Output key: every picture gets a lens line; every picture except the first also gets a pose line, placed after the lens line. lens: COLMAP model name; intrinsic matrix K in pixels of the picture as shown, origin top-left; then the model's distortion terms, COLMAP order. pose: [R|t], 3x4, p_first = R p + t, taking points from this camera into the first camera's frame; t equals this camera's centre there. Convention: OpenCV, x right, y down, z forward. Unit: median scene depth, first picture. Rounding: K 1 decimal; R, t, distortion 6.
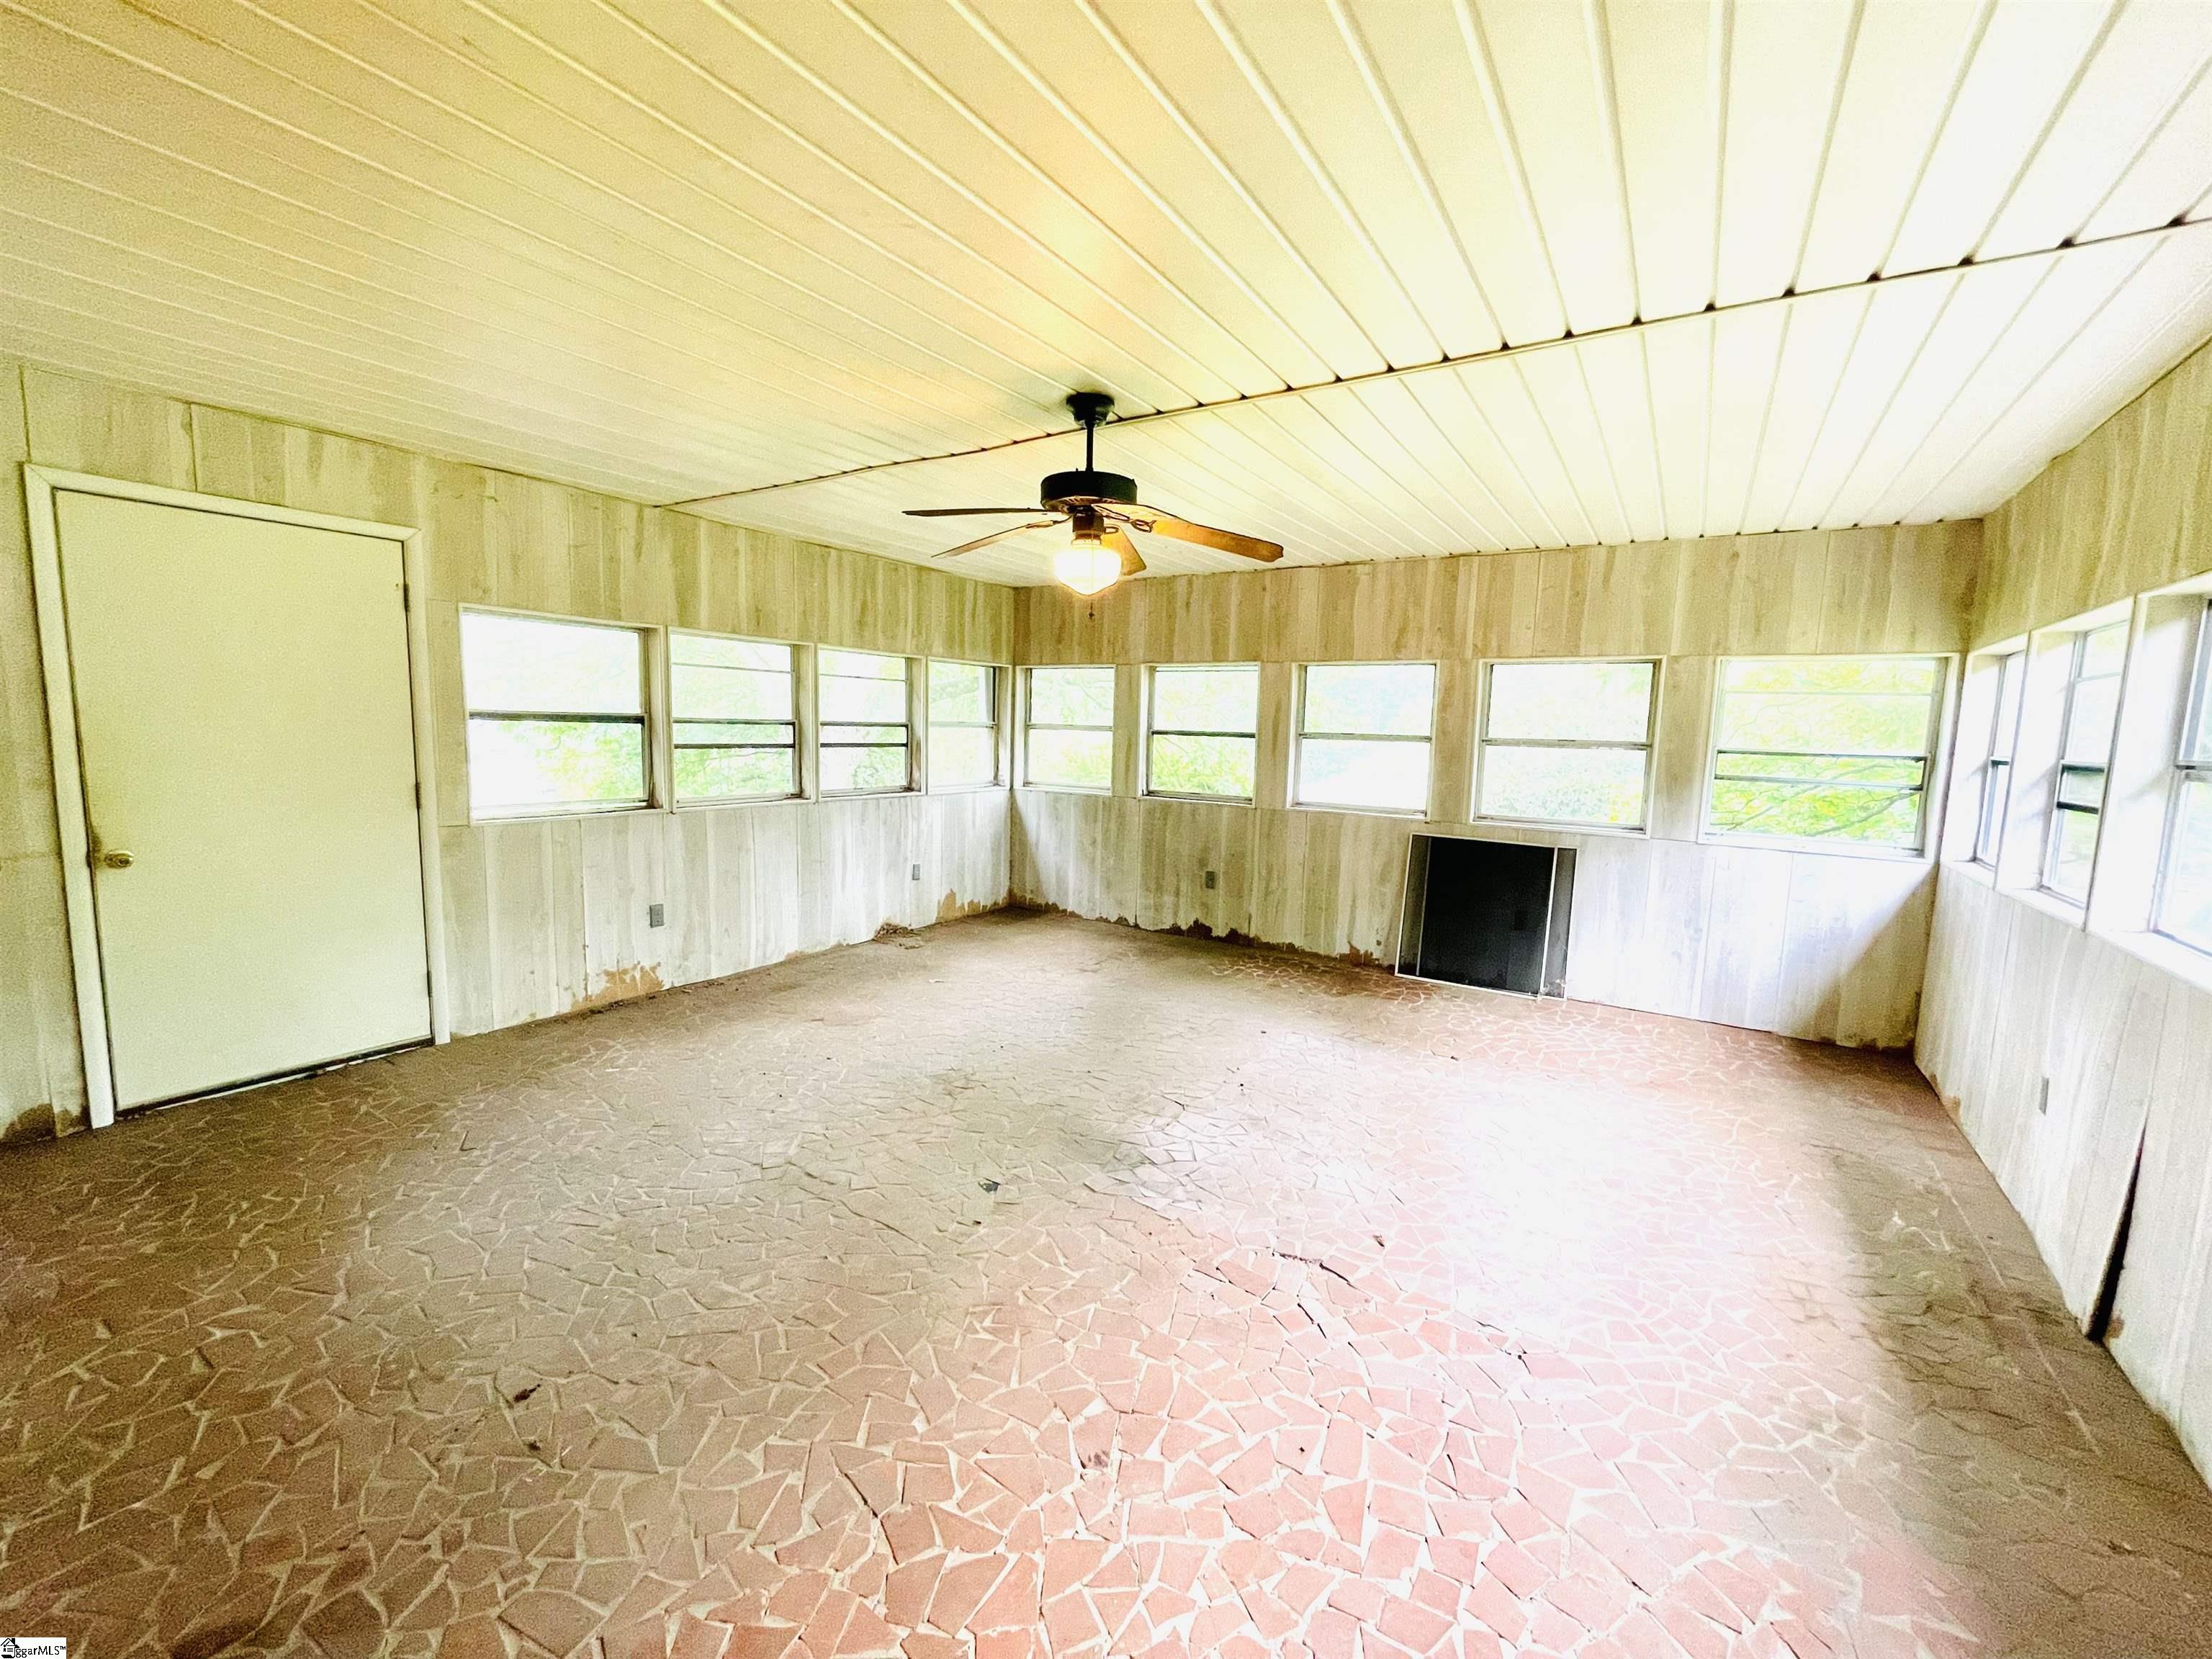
lens RADIAL K [[898.6, 0, 1106.0], [0, 898.6, 829.5], [0, 0, 1]] dist [0.000746, -0.000112]
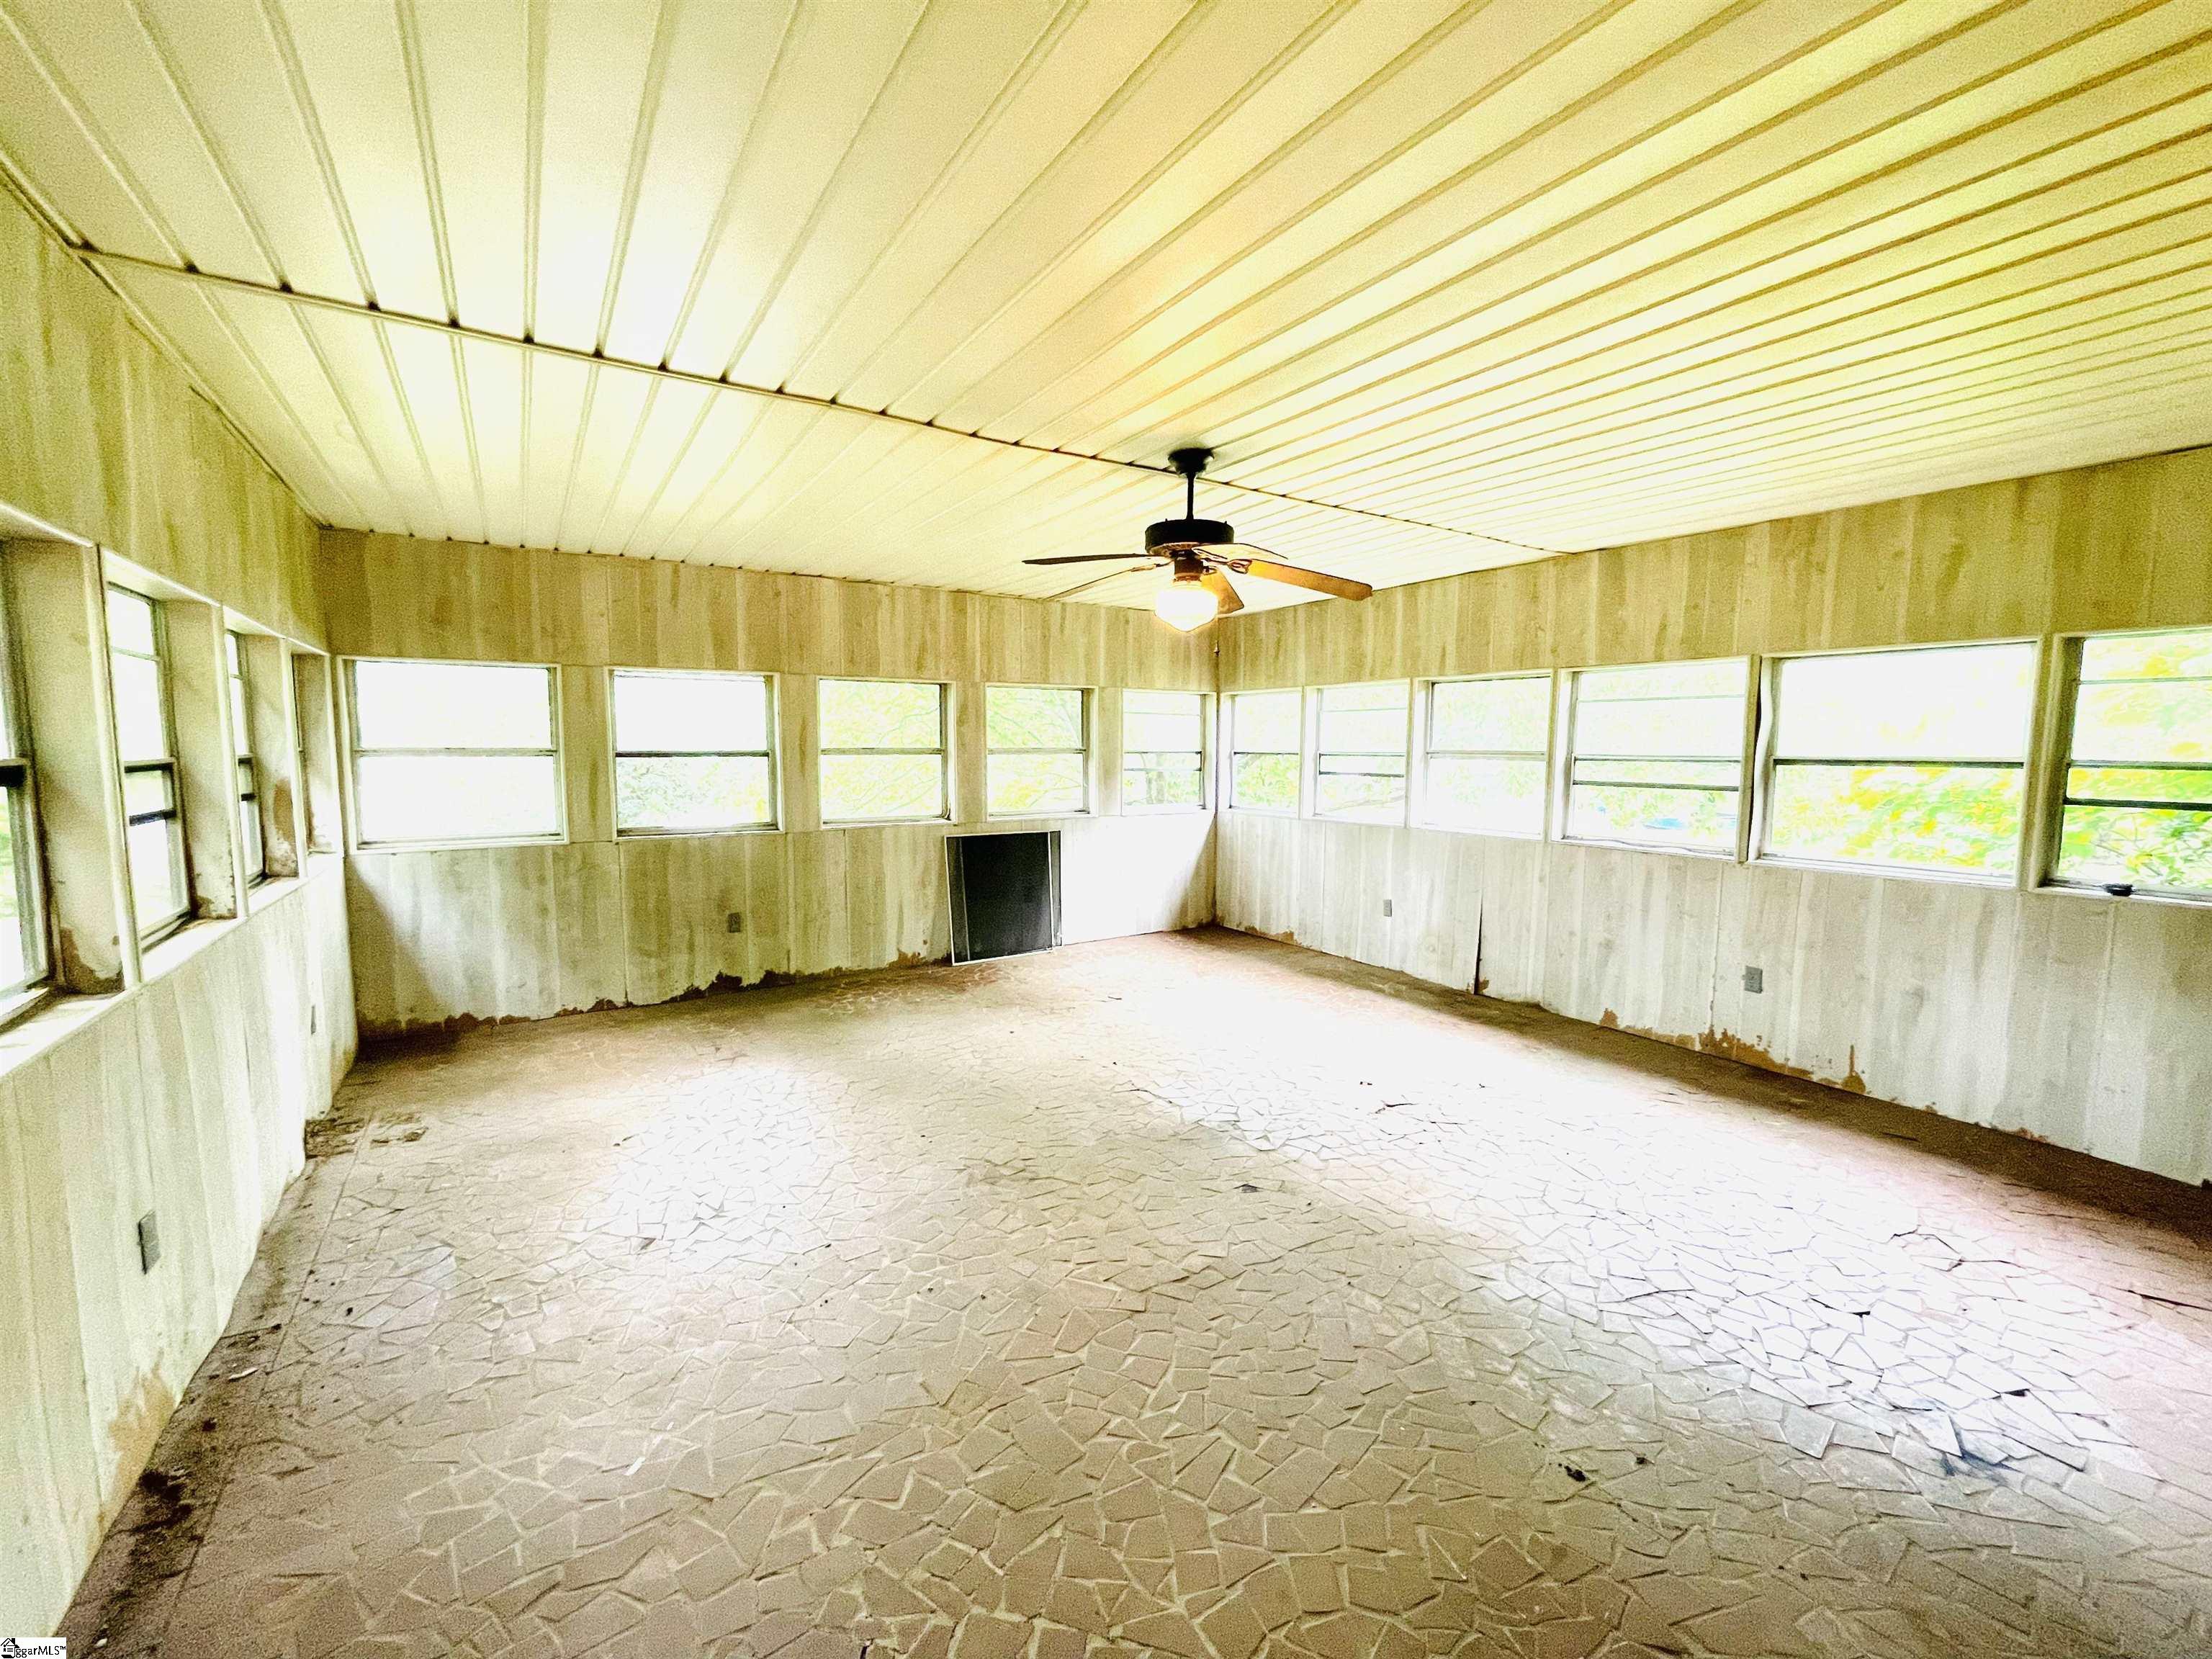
lens RADIAL K [[898.6, 0, 1106.0], [0, 898.6, 829.5], [0, 0, 1]] dist [0.000746, -0.000112]
pose [[0.408466, -0.114333, 0.905585, -0.565251], [0.115350, 0.990636, 0.073042, -0.060305], [-0.905456, 0.074624, 0.417829, 0.346848]]
